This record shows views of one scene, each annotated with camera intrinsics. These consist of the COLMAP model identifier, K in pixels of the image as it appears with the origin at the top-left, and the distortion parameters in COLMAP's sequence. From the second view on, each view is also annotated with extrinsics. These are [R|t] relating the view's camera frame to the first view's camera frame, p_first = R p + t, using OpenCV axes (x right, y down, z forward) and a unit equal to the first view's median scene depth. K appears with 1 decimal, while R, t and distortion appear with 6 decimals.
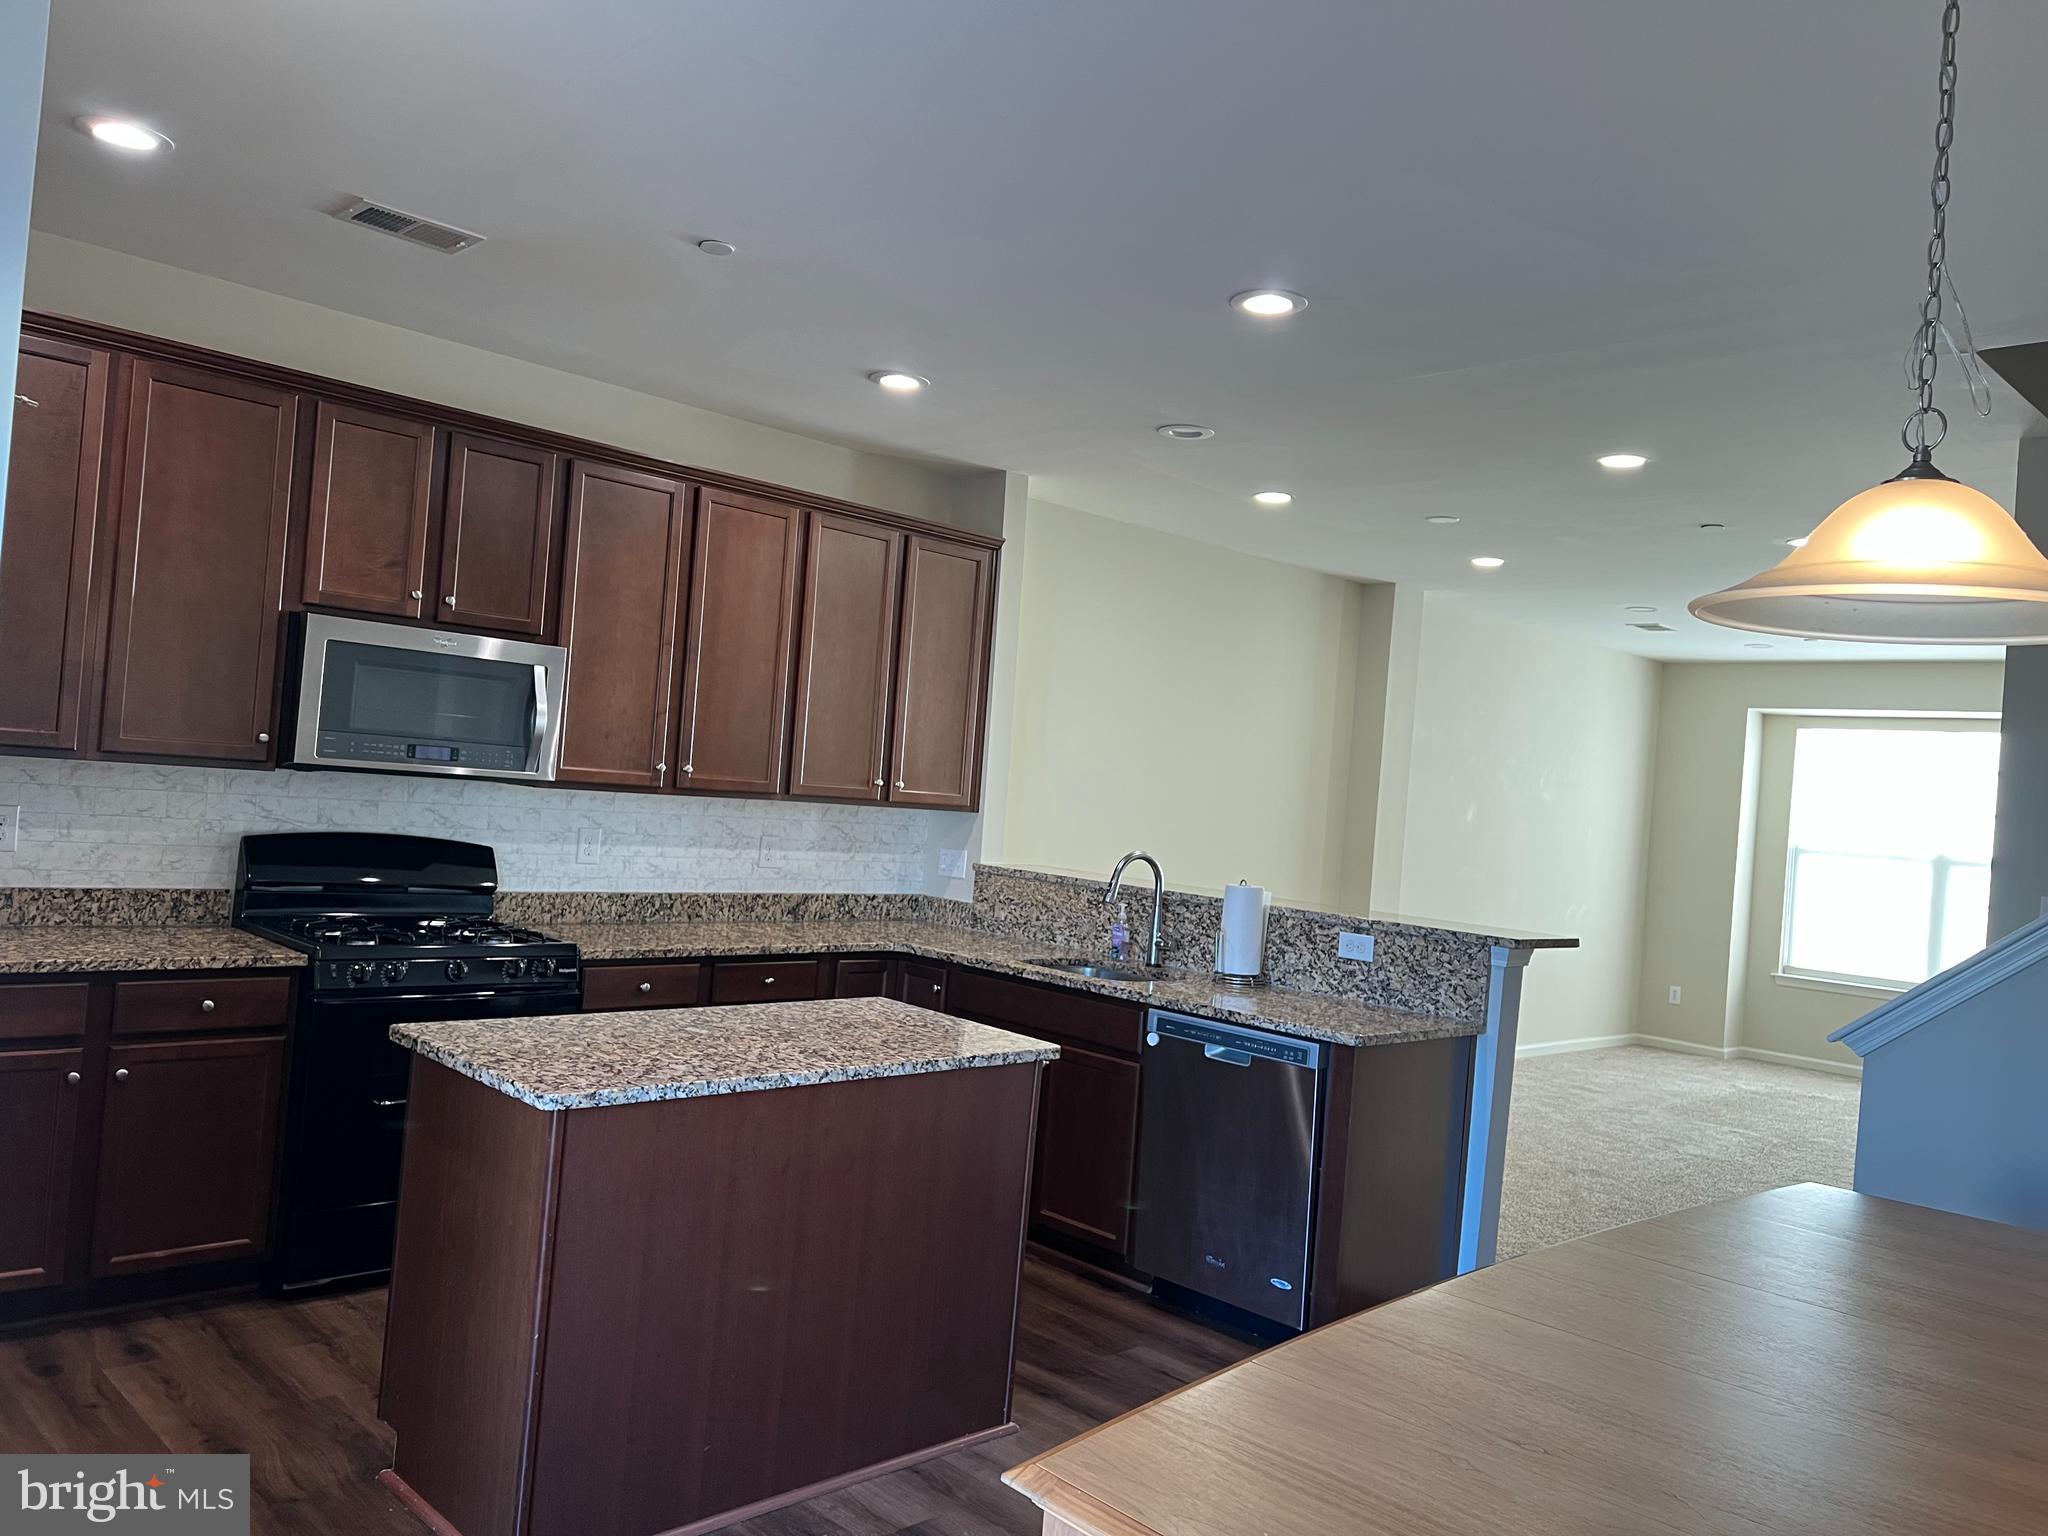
lens RADIAL K [[1511.7, 0, 1020.3], [0, 1511.7, 768.3], [0, 0, 1]] dist [0.113888, -0.191432]
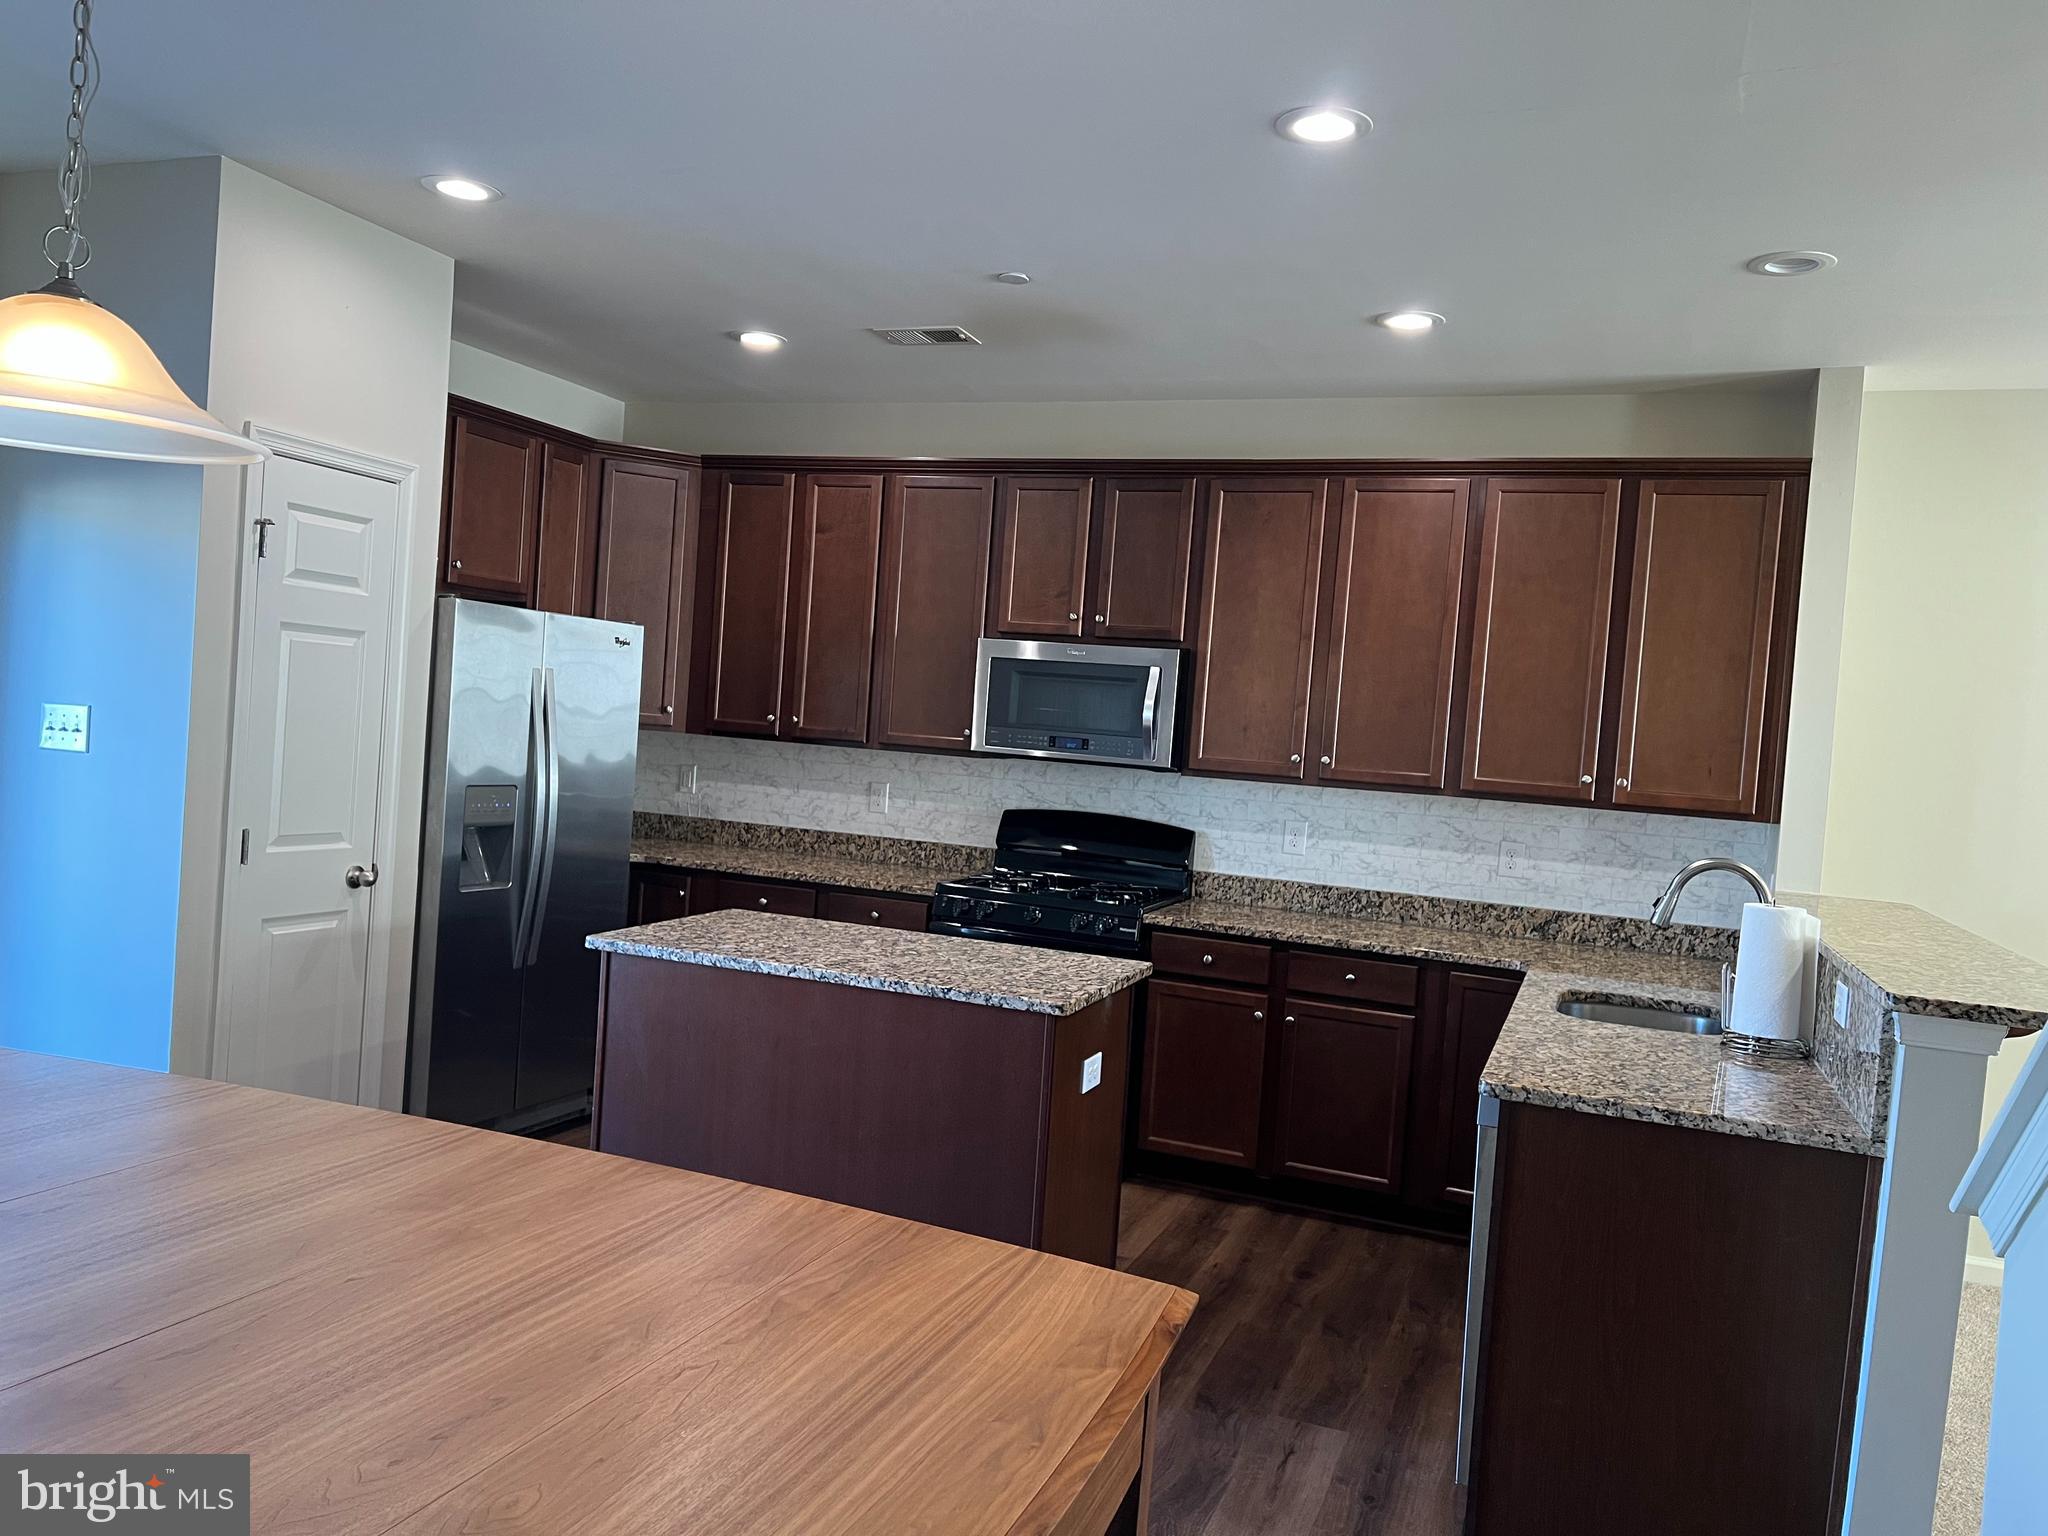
lens RADIAL K [[1511.7, 0, 1020.3], [0, 1511.7, 768.3], [0, 0, 1]] dist [0.113888, -0.191432]
pose [[0.416831, -0.022903, -0.908695, 0.610689], [-0.030680, 0.998758, -0.039246, 0.051301], [0.908466, 0.044238, 0.415611, 0.396884]]
